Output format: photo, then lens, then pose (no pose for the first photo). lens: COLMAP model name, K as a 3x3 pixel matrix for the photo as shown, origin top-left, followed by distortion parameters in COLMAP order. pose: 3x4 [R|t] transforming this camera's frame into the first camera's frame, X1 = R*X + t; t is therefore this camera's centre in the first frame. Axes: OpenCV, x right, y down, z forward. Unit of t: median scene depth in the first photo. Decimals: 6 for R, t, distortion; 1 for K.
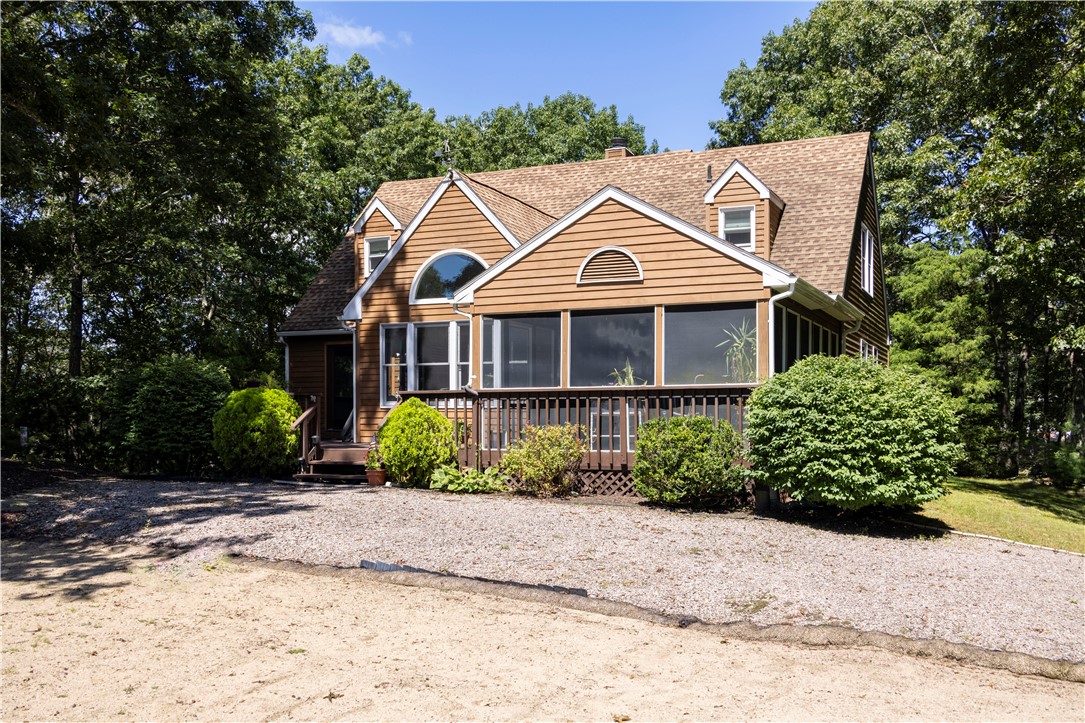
lens RADIAL K [[1035.8, 0, 520.2], [0, 1035.8, 357.9], [0, 0, 1]] dist [0.006665, 0.000000]
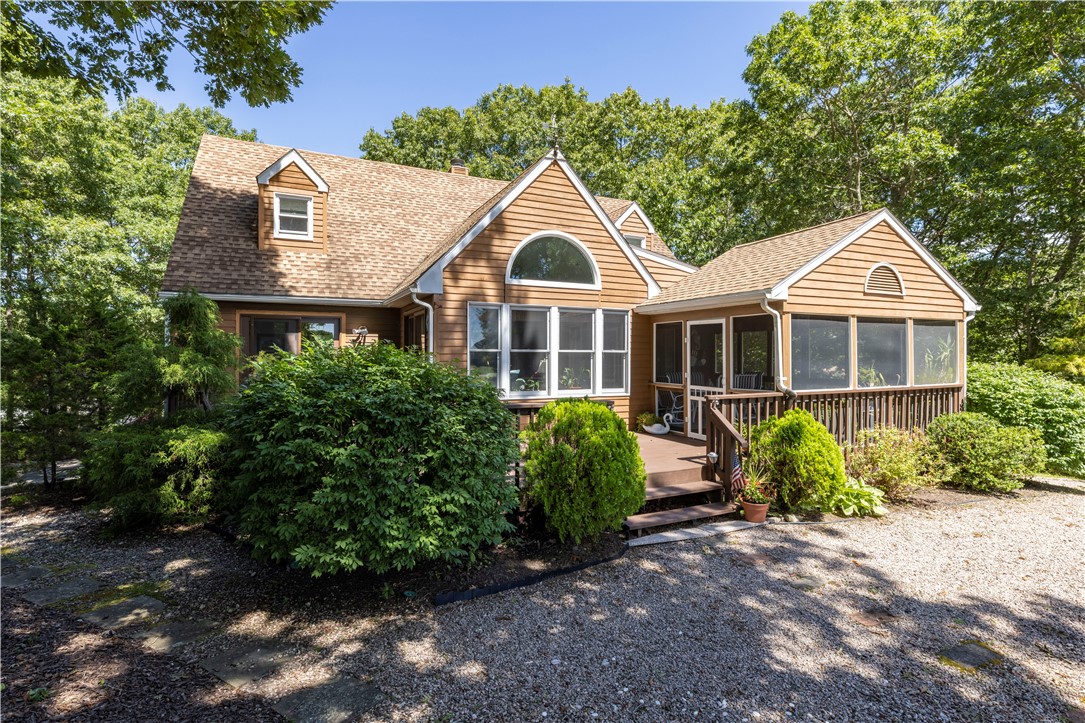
lens RADIAL K [[521.7, 0, 537.0], [0, 521.7, 340.2], [0, 0, 1]] dist [0.002518, 0.000439]
pose [[0.633137, 0.019851, 0.773785, -0.446022], [-0.046669, 0.998831, 0.012562, -0.009678], [-0.772631, -0.044065, 0.633324, 0.701730]]
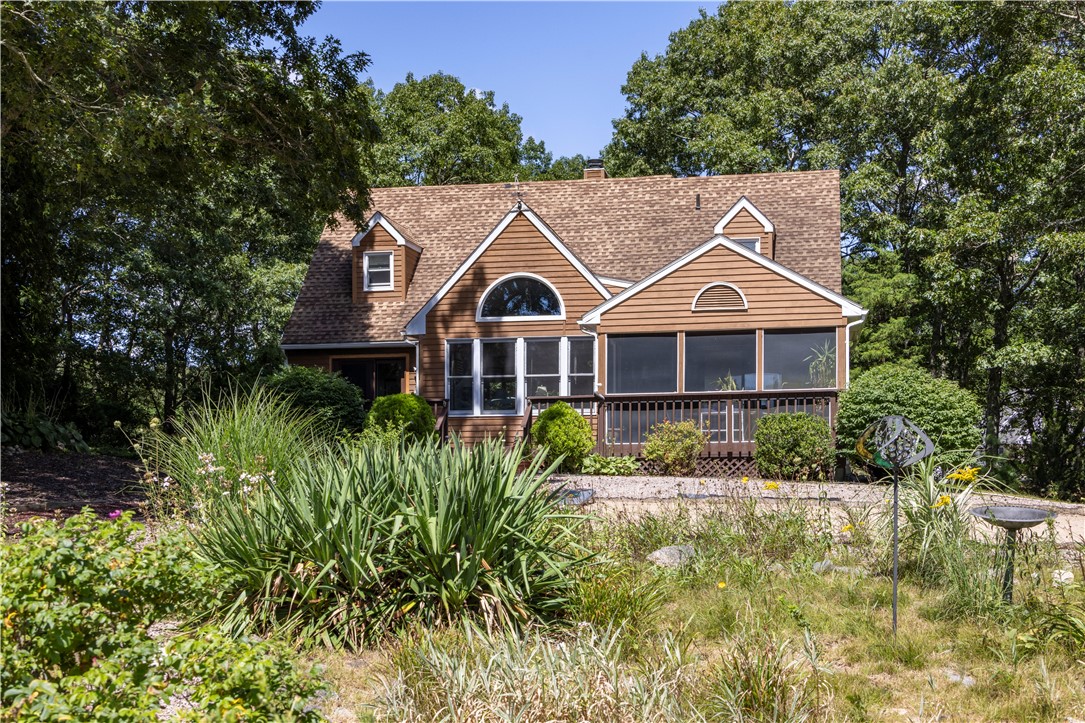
lens RADIAL K [[1499.8, 0, 543.6], [0, 1499.8, 365.5], [0, 0, 1]] dist [0.042635, 0.000000]
pose [[0.966121, 0.006665, 0.258003, -0.454641], [-0.003030, 0.999891, -0.014481, 0.017460], [-0.258071, 0.013209, 0.966036, -0.556079]]
